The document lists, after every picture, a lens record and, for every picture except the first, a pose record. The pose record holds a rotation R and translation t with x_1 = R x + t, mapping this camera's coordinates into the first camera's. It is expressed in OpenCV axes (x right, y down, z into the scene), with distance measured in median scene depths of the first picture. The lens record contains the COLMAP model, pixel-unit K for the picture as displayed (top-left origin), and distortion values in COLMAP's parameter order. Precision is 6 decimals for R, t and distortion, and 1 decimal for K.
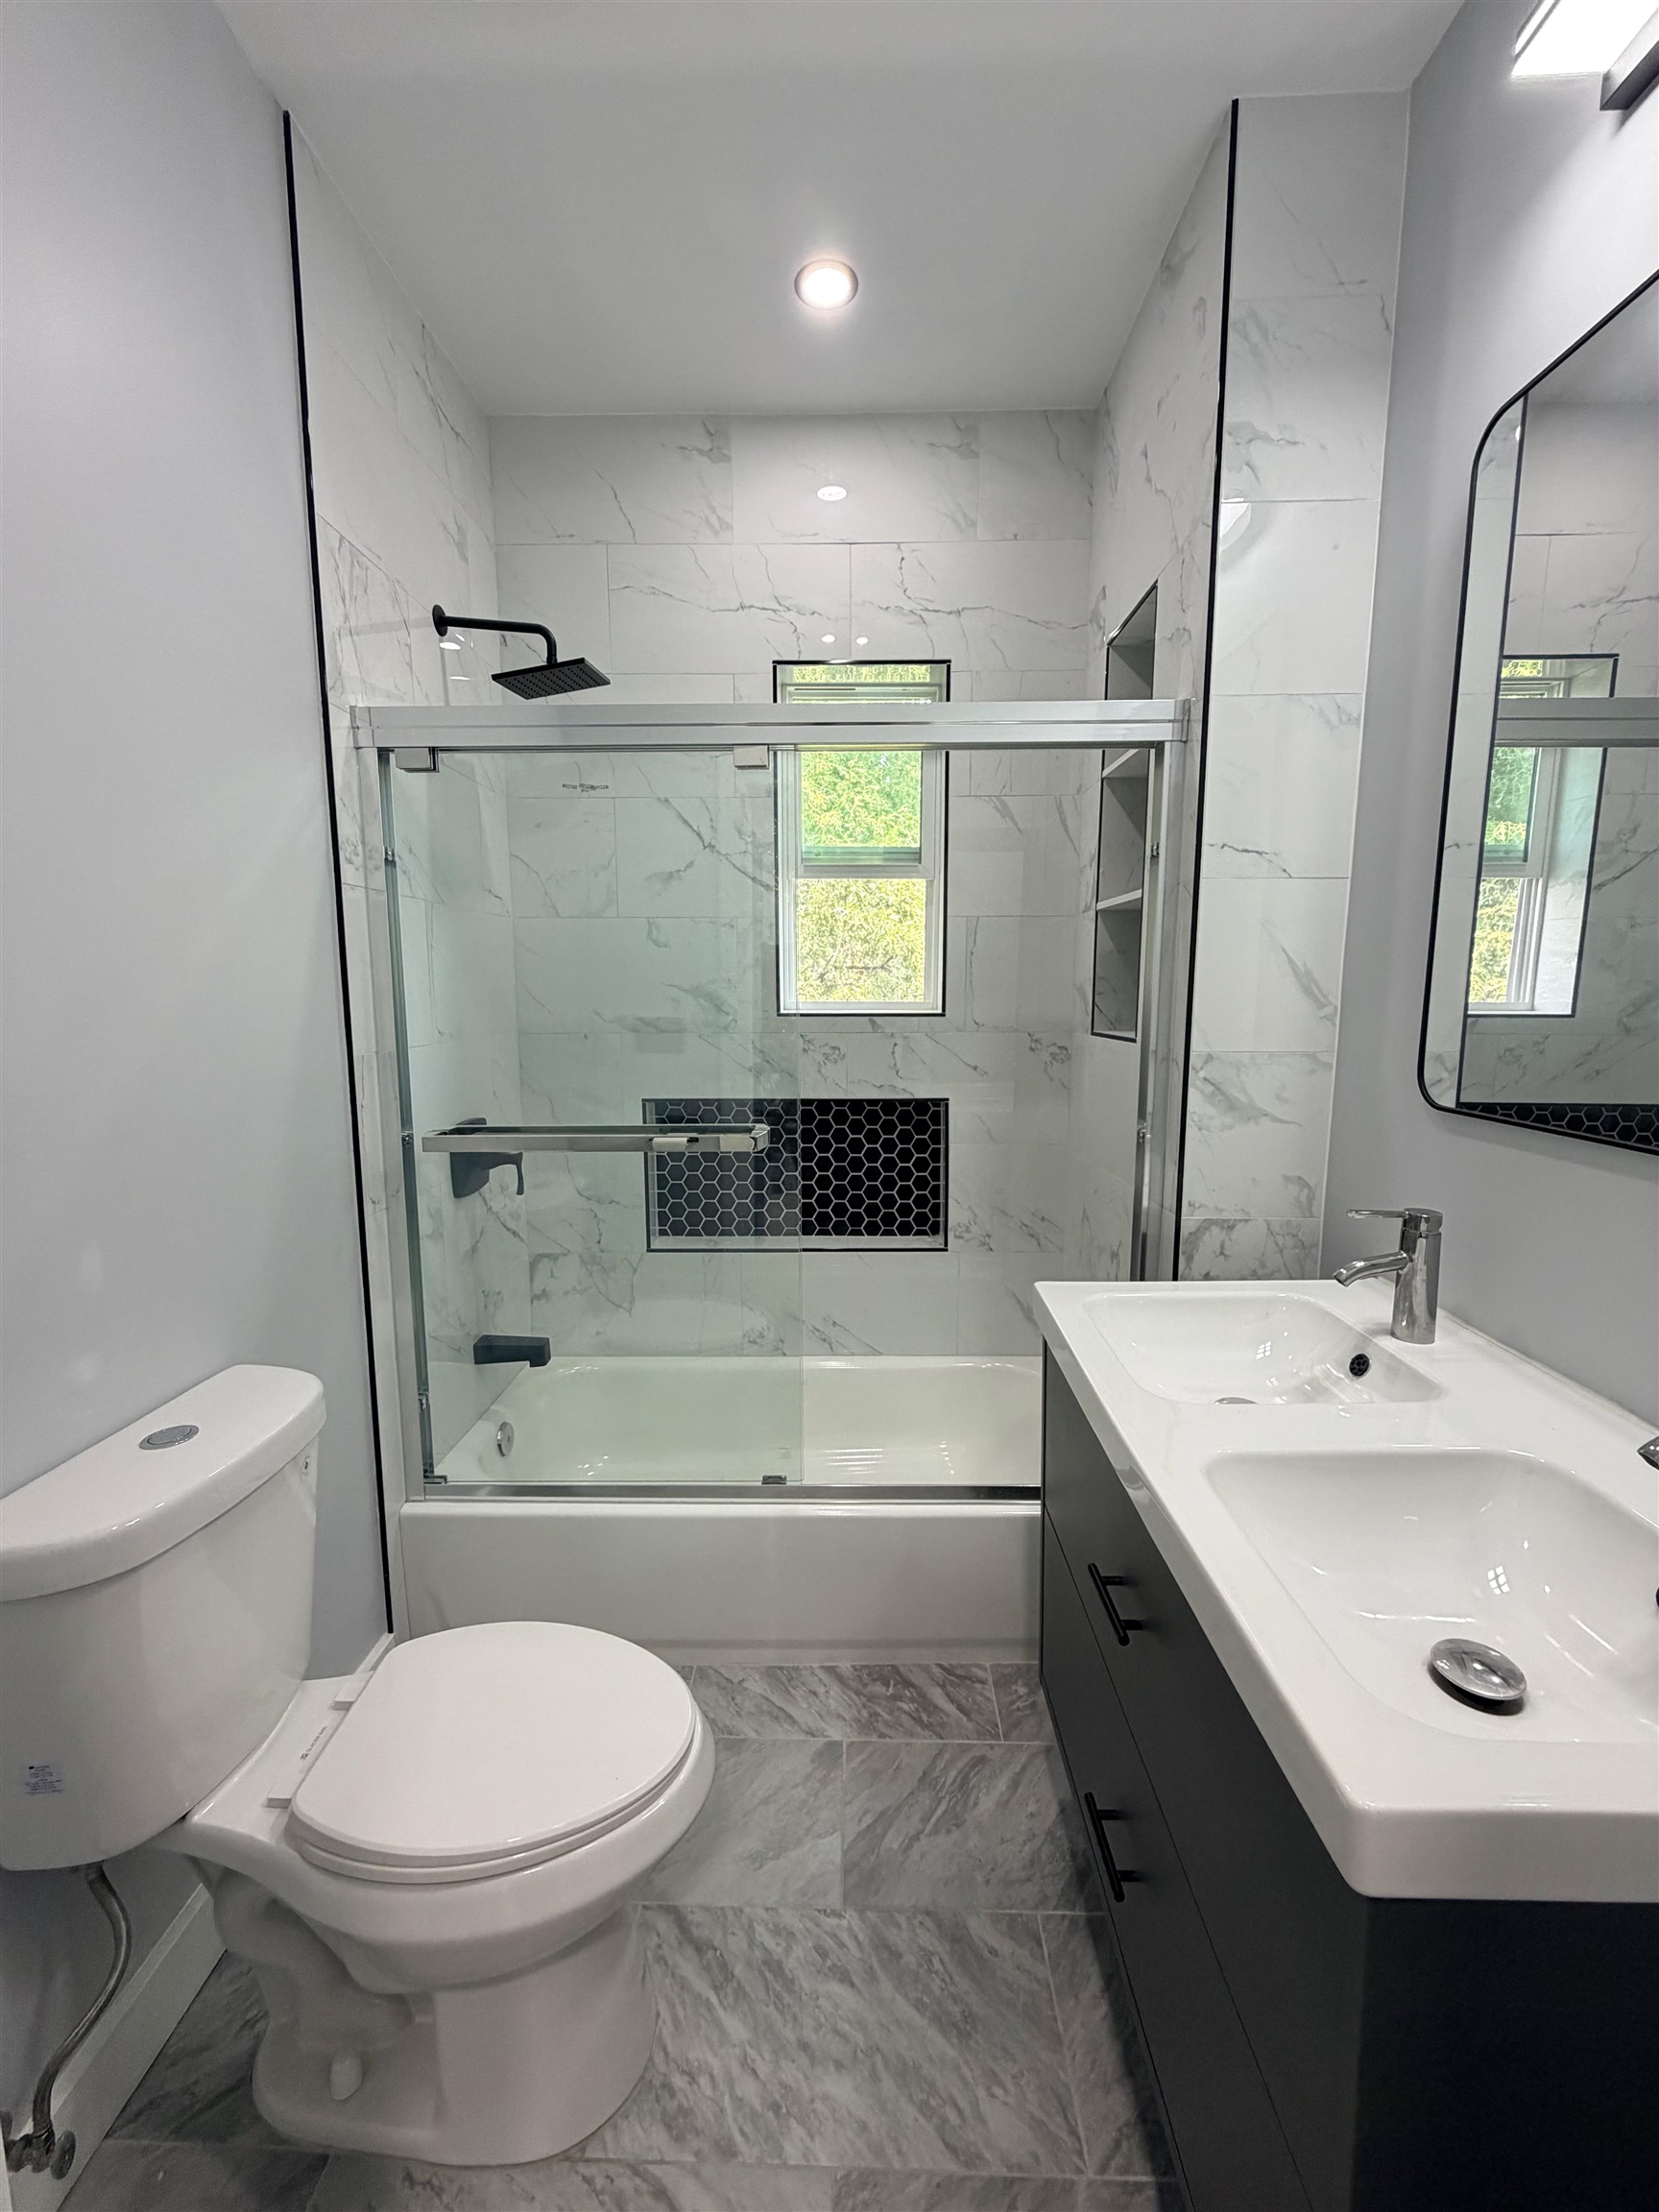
lens RADIAL K [[868.2, 0, 840.8], [0, 868.2, 1100.5], [0, 0, 1]] dist [-0.000471, 0.000557]
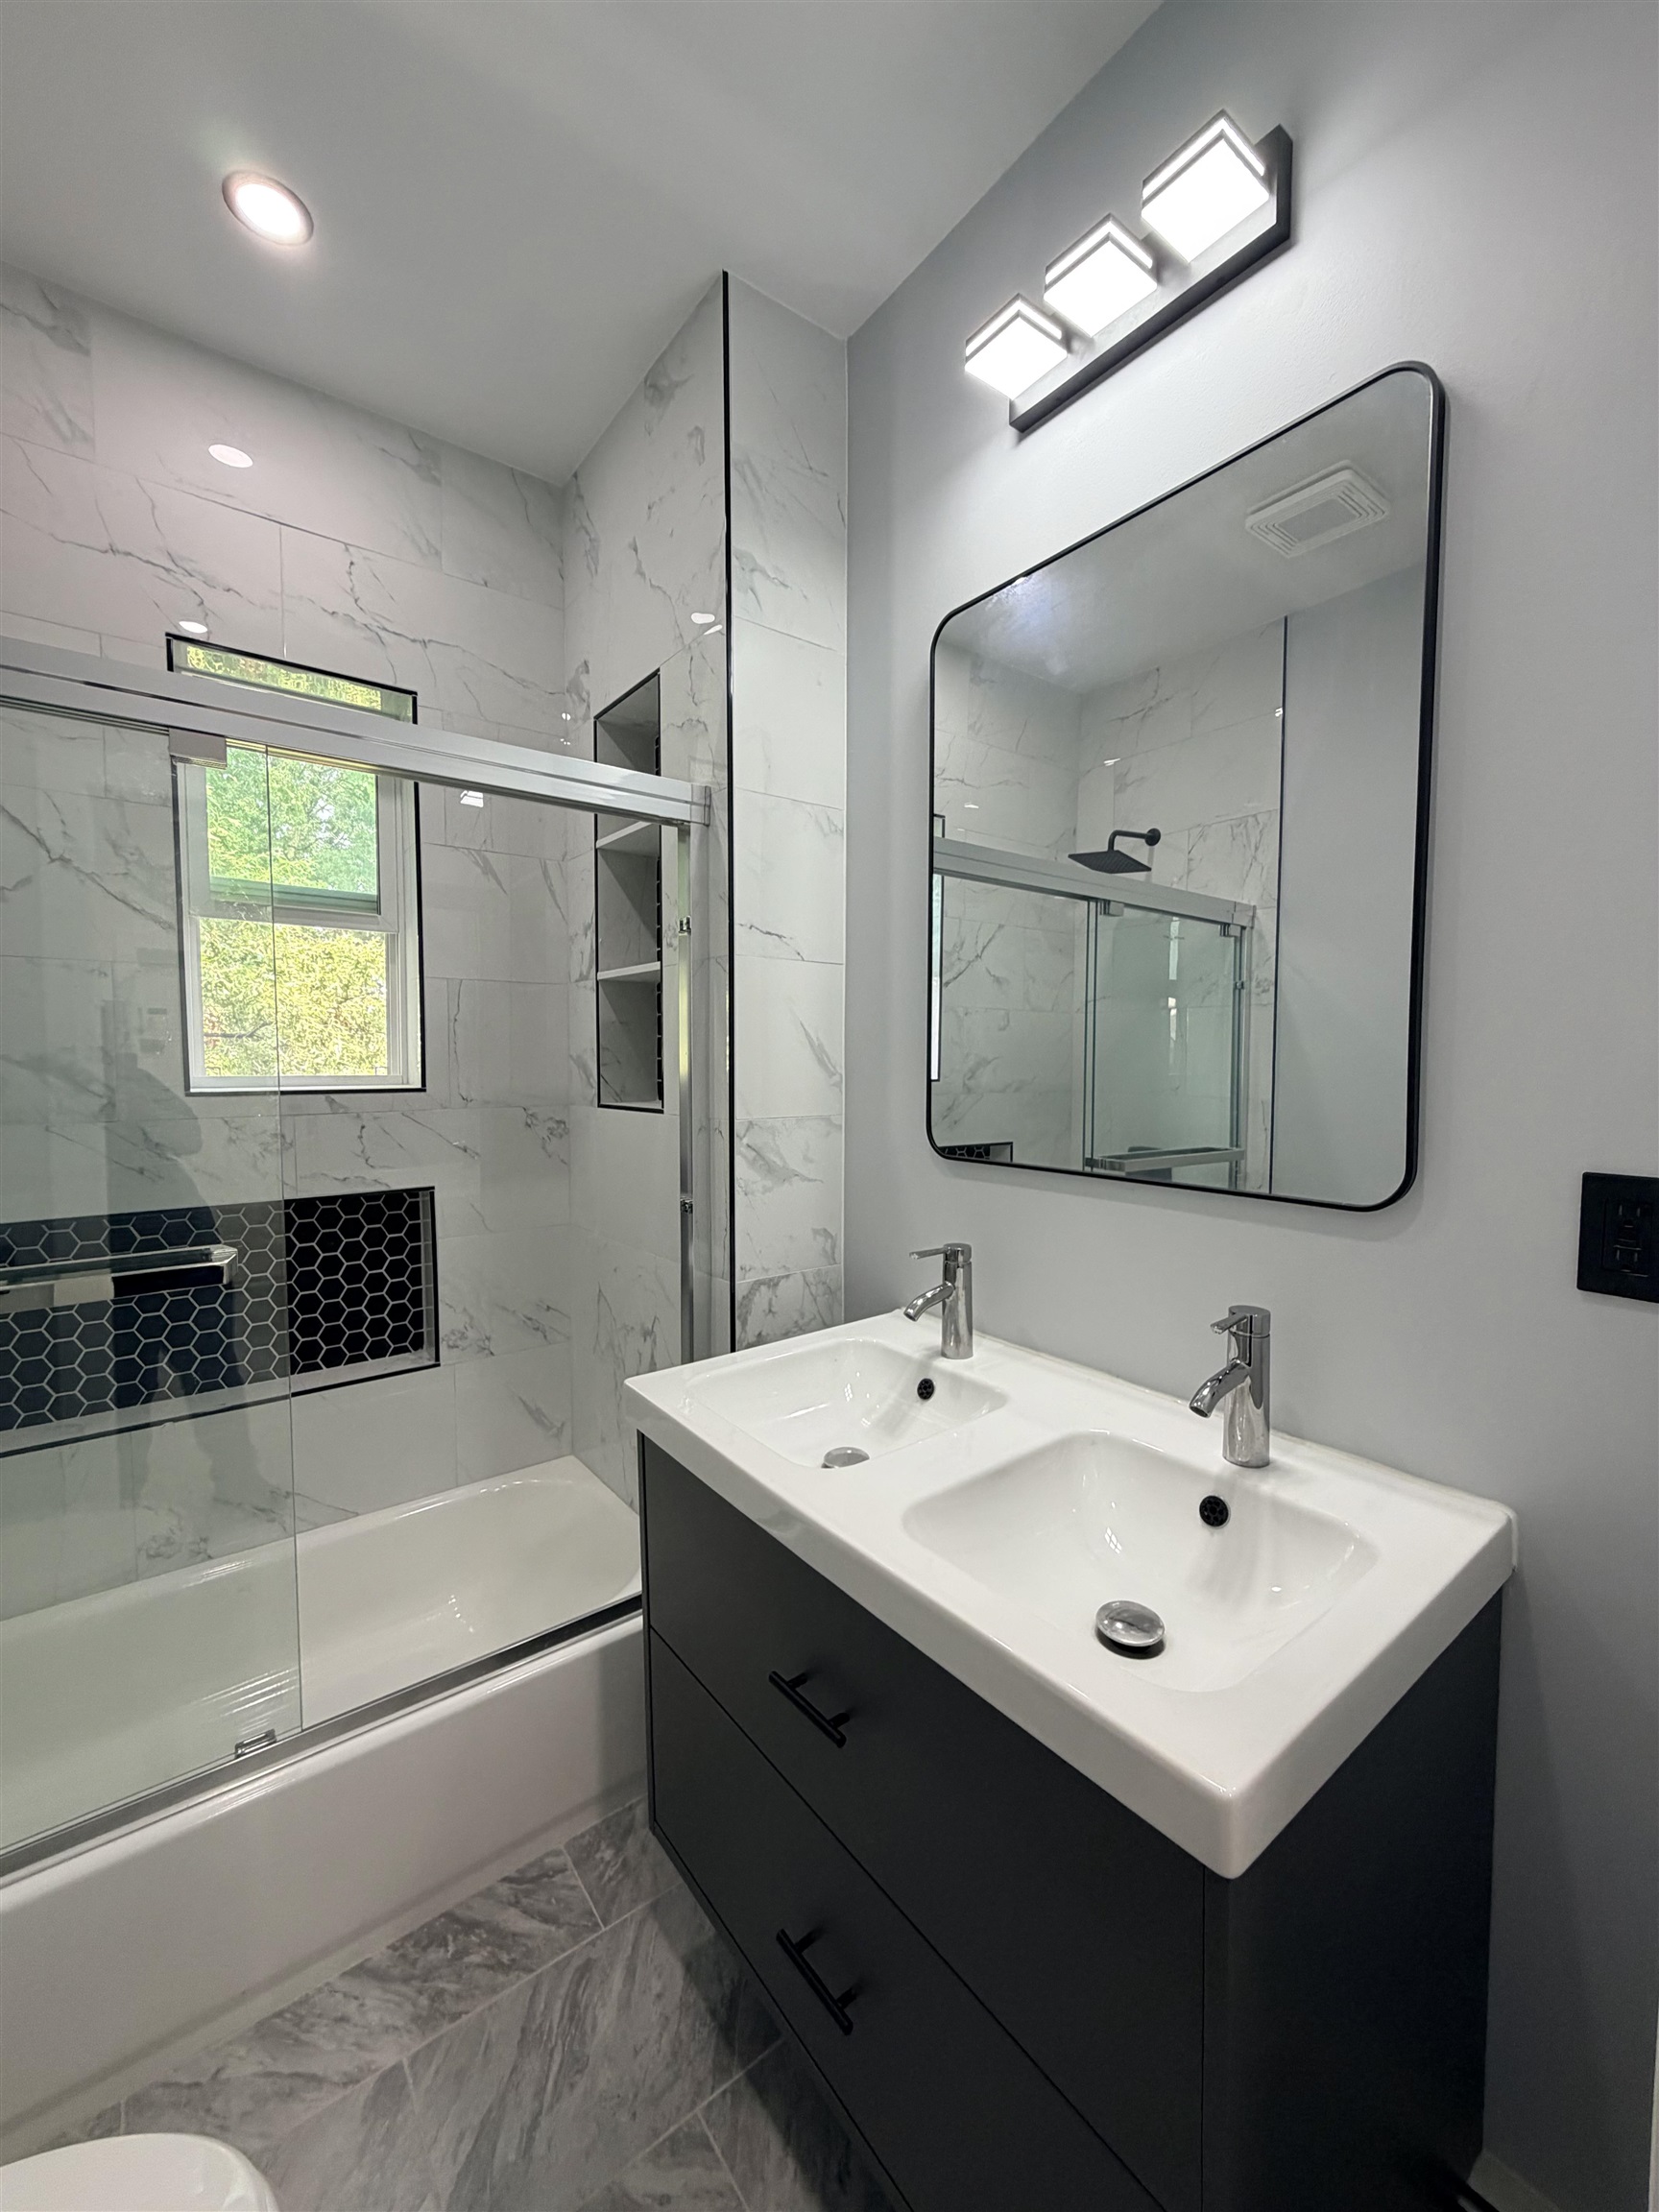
lens RADIAL K [[868.2, 0, 825.7], [0, 868.2, 1103.8], [0, 0, 1]] dist [-0.000471, 0.000557]
pose [[0.788691, -0.031137, 0.614001, -0.138286], [0.079253, 0.995533, -0.051317, -0.013005], [-0.609660, 0.089135, 0.787635, 0.112503]]
